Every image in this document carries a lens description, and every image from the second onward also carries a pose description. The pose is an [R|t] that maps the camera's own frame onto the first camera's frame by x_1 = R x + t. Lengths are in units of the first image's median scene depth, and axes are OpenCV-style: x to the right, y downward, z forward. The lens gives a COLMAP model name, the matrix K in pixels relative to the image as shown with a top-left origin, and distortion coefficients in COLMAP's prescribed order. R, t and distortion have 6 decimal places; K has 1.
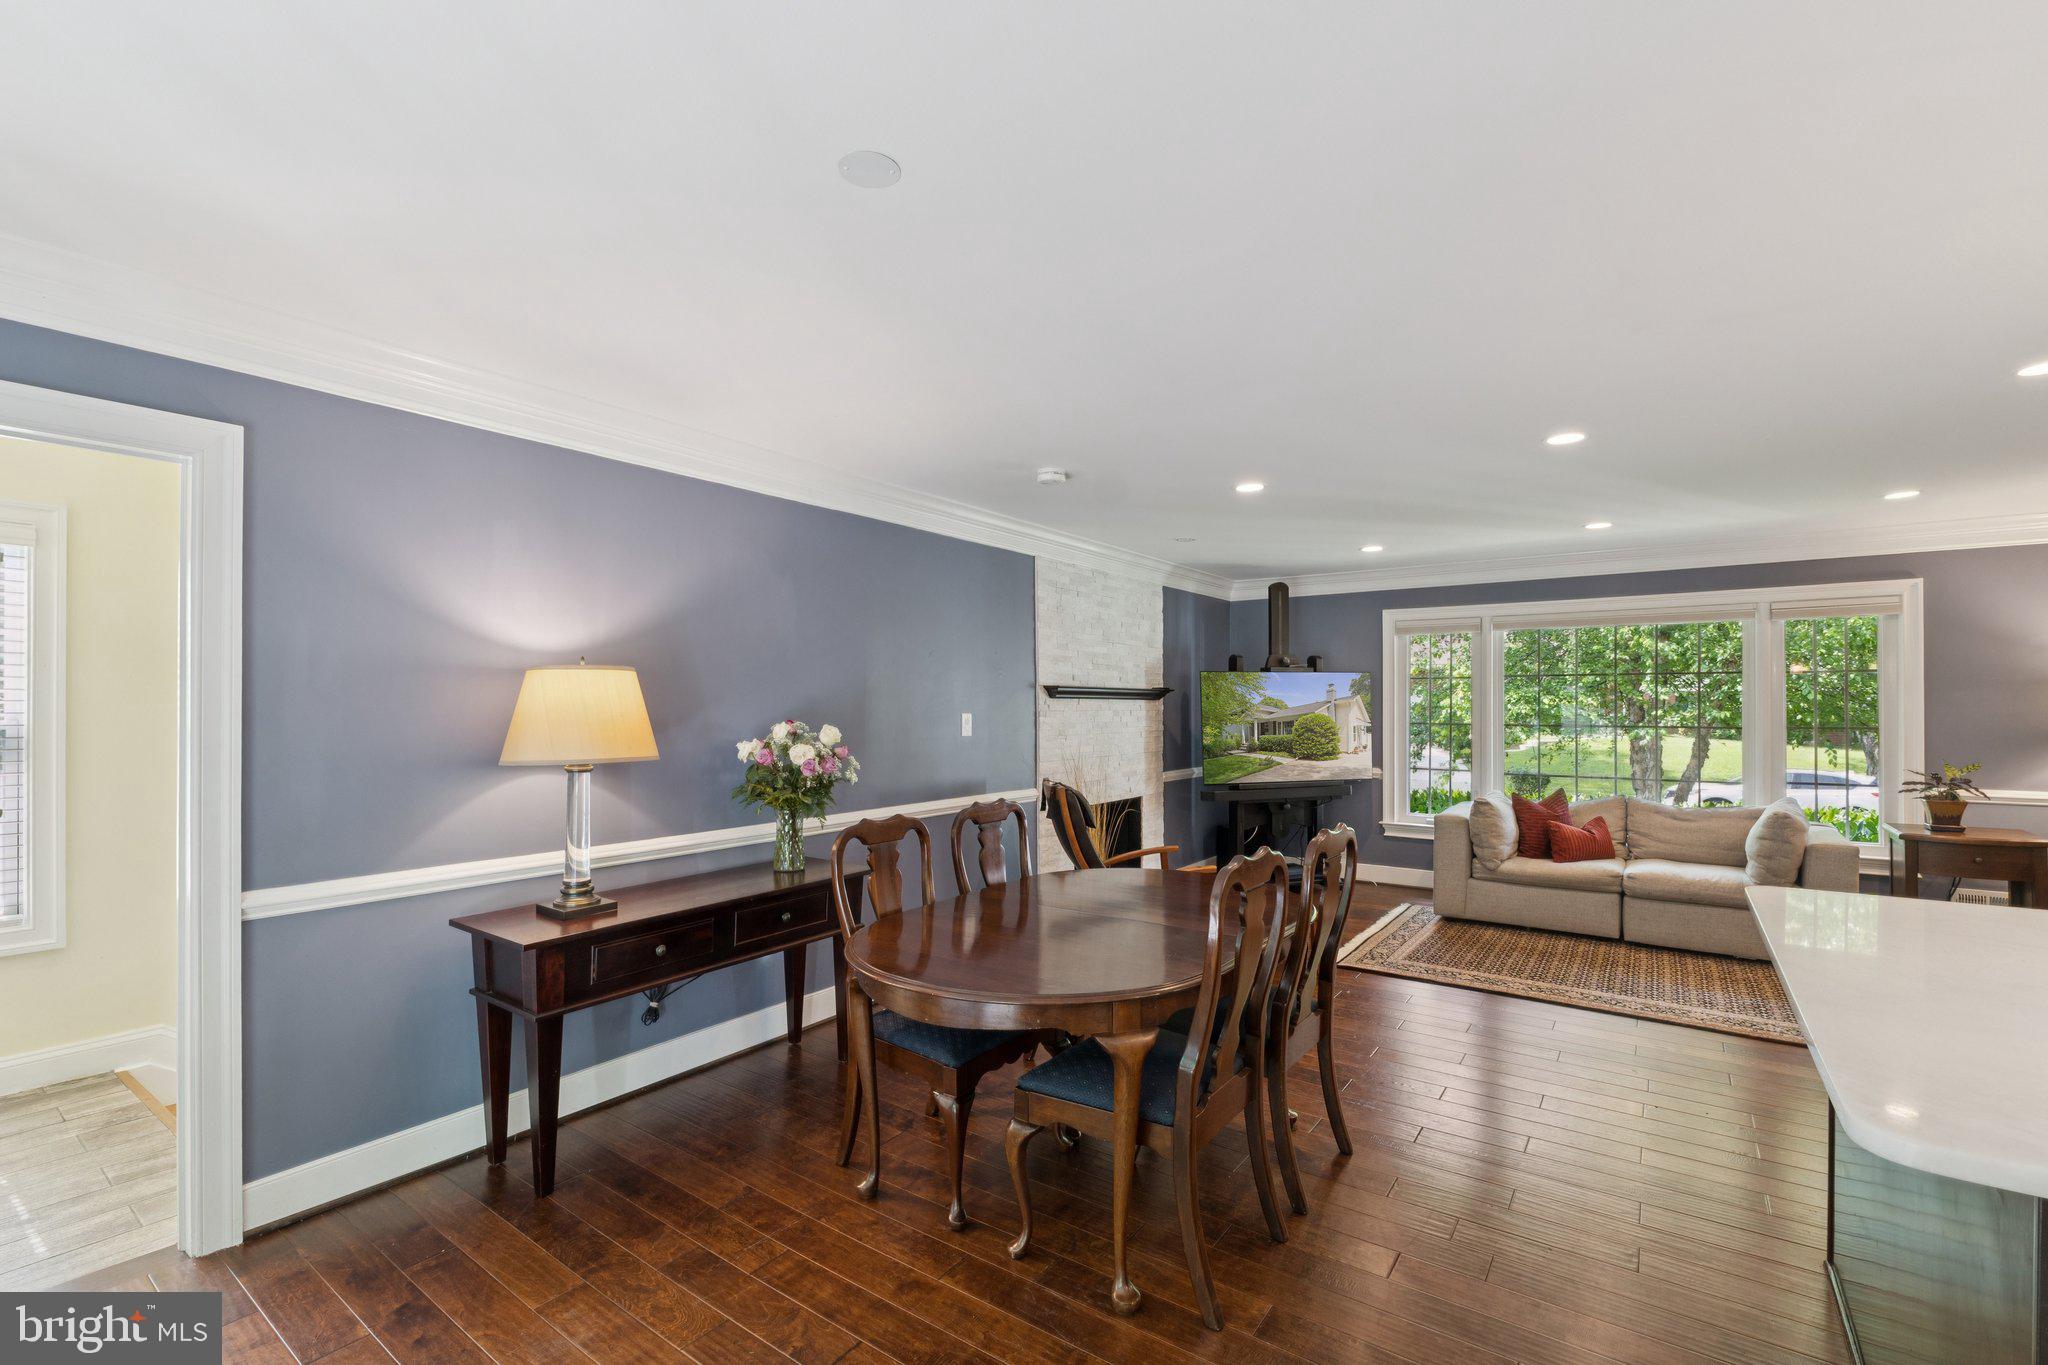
lens RADIAL K [[886.9, 0, 1022.6], [0, 886.9, 702.3], [0, 0, 1]] dist [-0.010572, -0.000267]
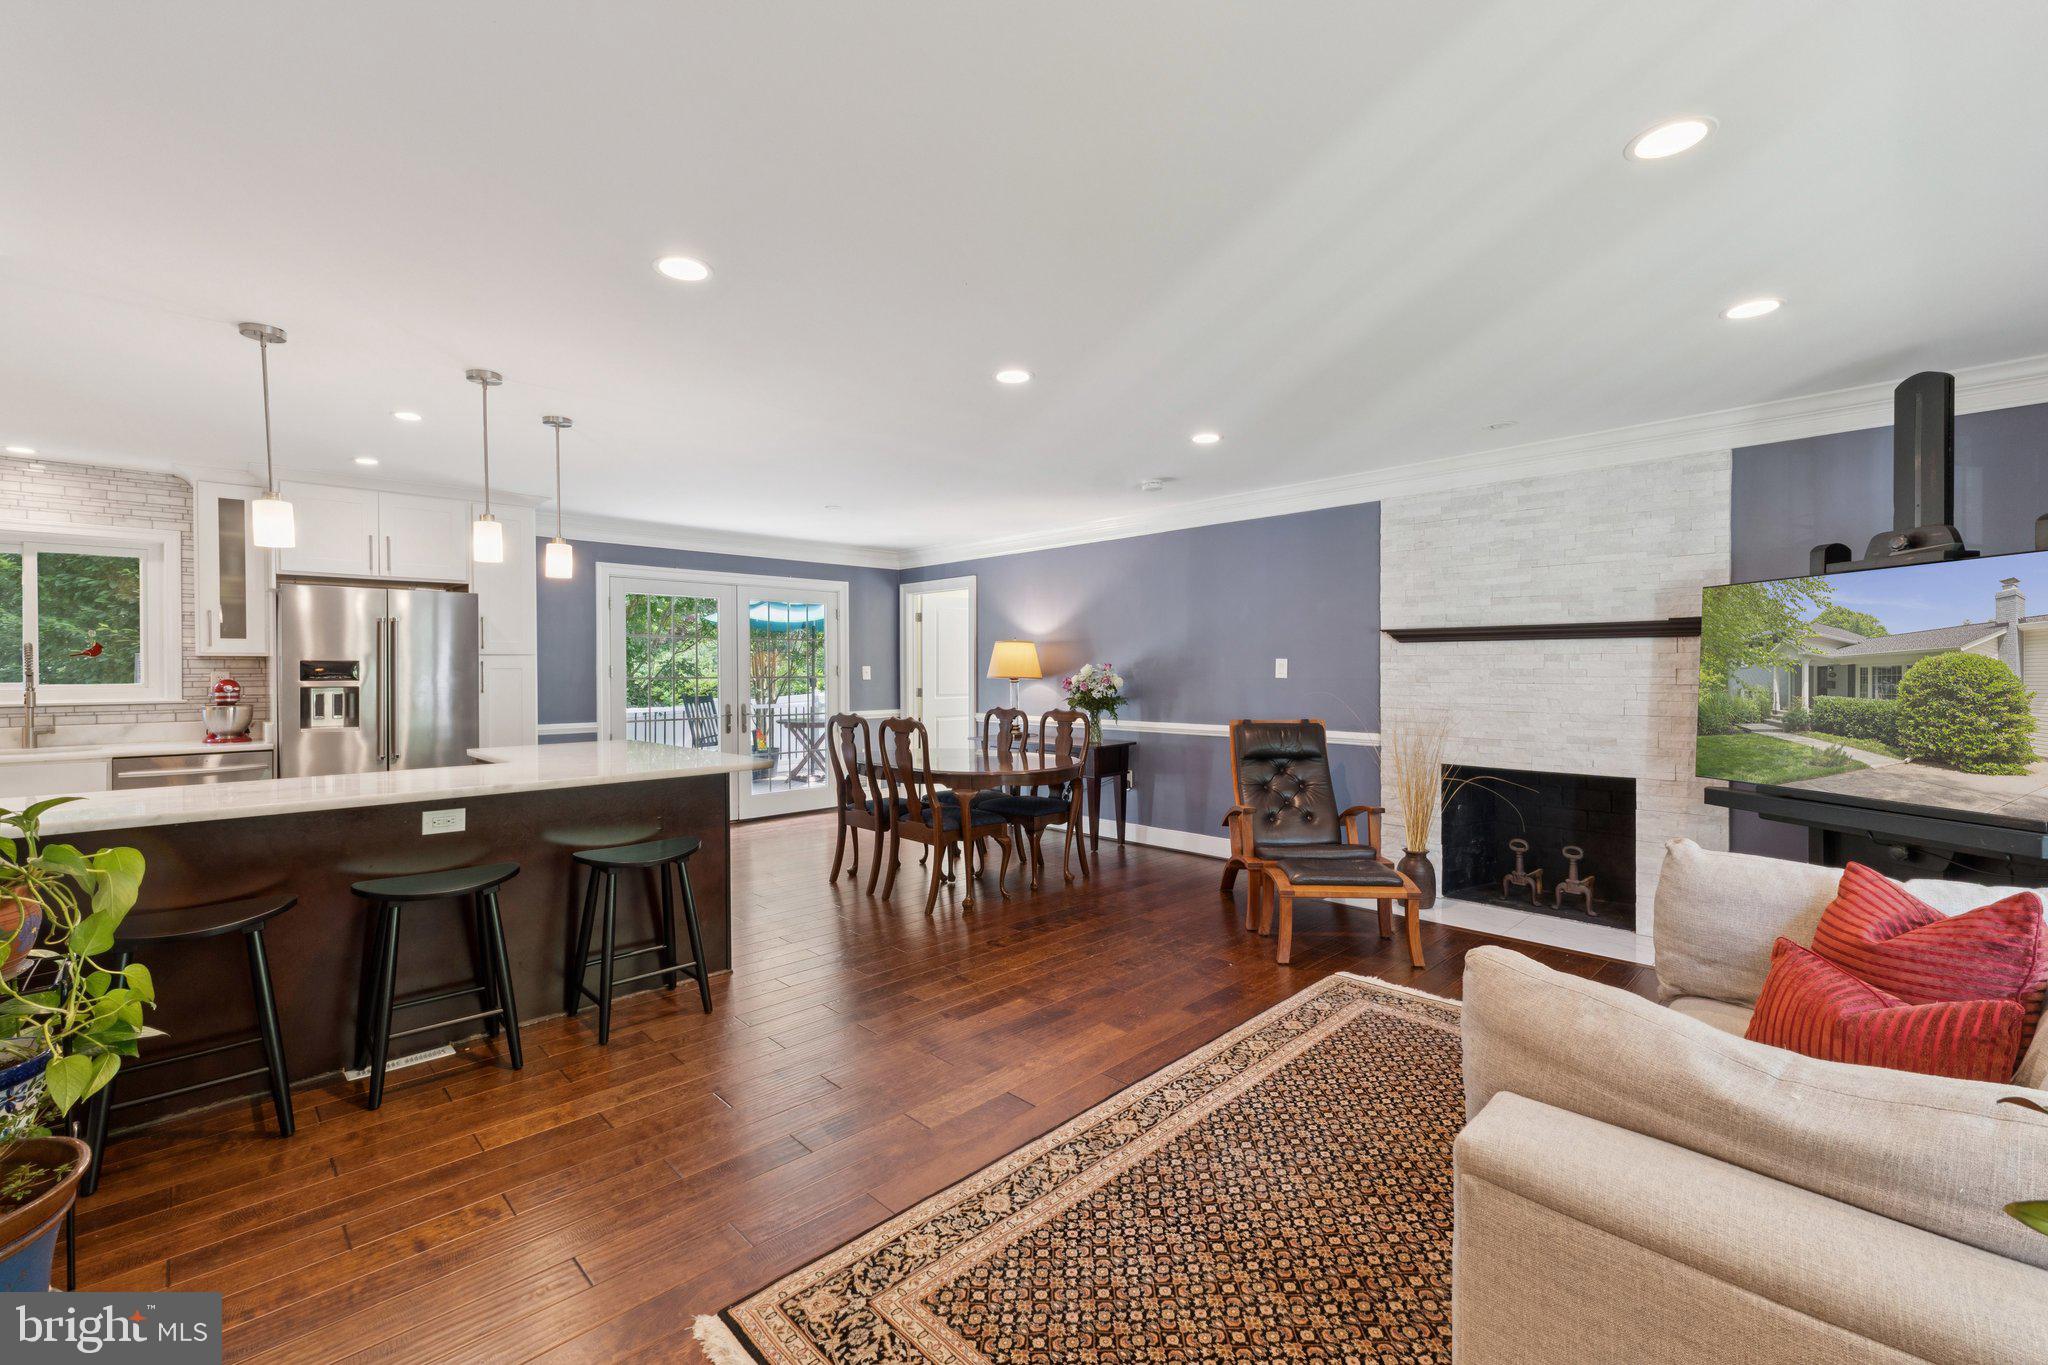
lens RADIAL K [[864.0, 0, 1031.6], [0, 864.0, 673.1], [0, 0, 1]] dist [0.004361, 0.000000]
pose [[-0.167648, 0.005949, -0.985829, 1.002517], [0.006921, 0.999964, 0.004858, 0.020340], [0.985823, -0.006008, -0.167683, 0.751090]]
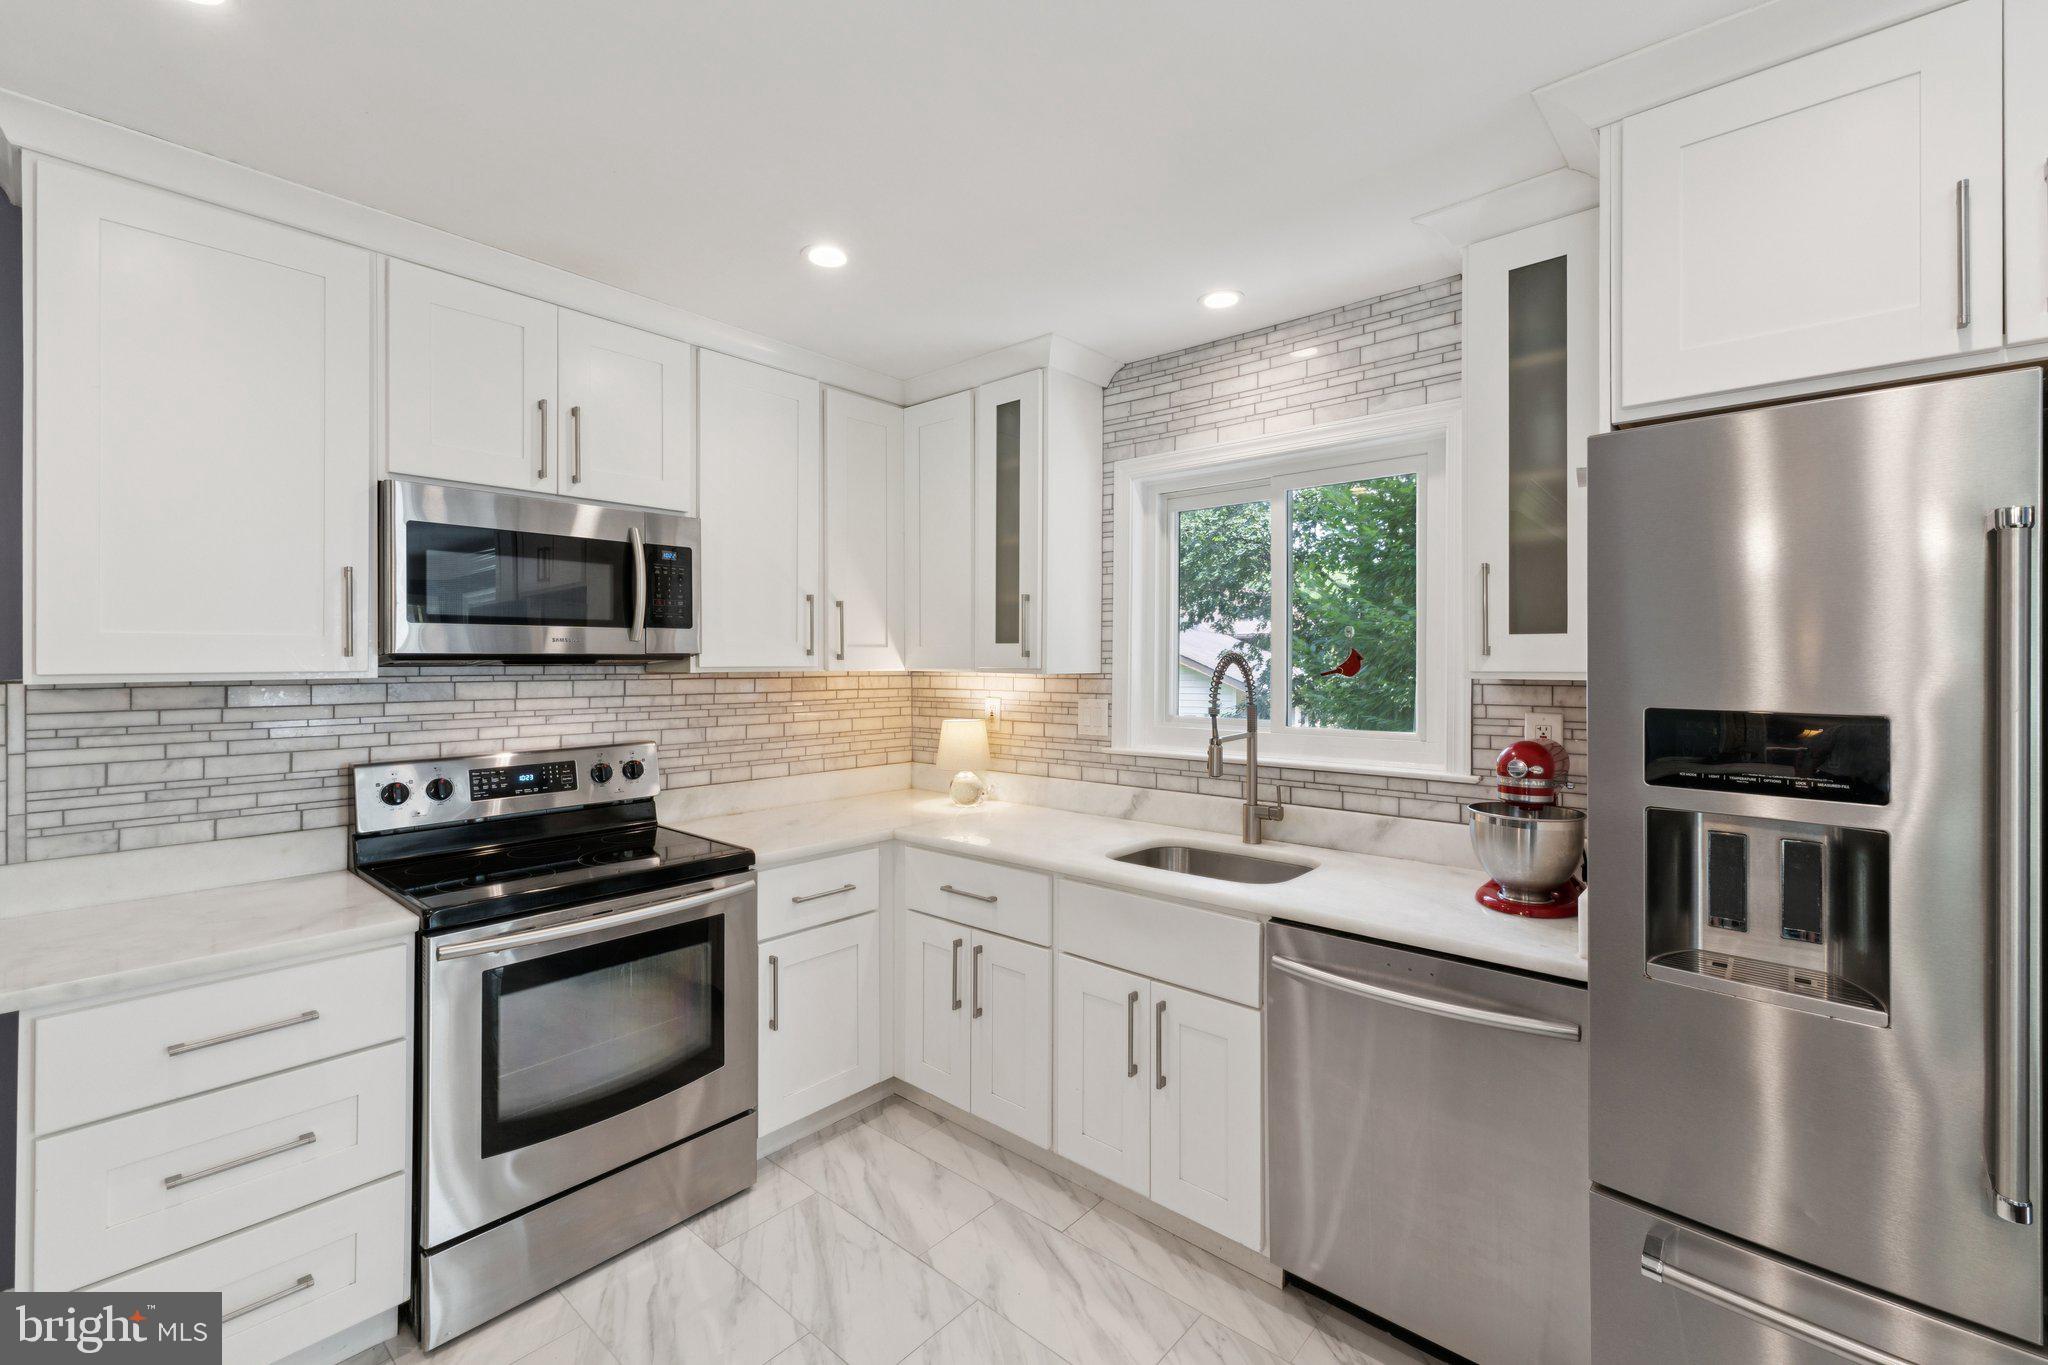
lens RADIAL K [[874.1, 0, 1026.9], [0, 874.1, 654.3], [0, 0, 1]] dist [0.007724, 0.000093]
pose [[-0.995543, -0.000158, 0.094312, 0.419327], [-0.001344, 0.999921, -0.012508, -0.004481], [-0.094303, -0.012579, -0.995464, 0.140957]]
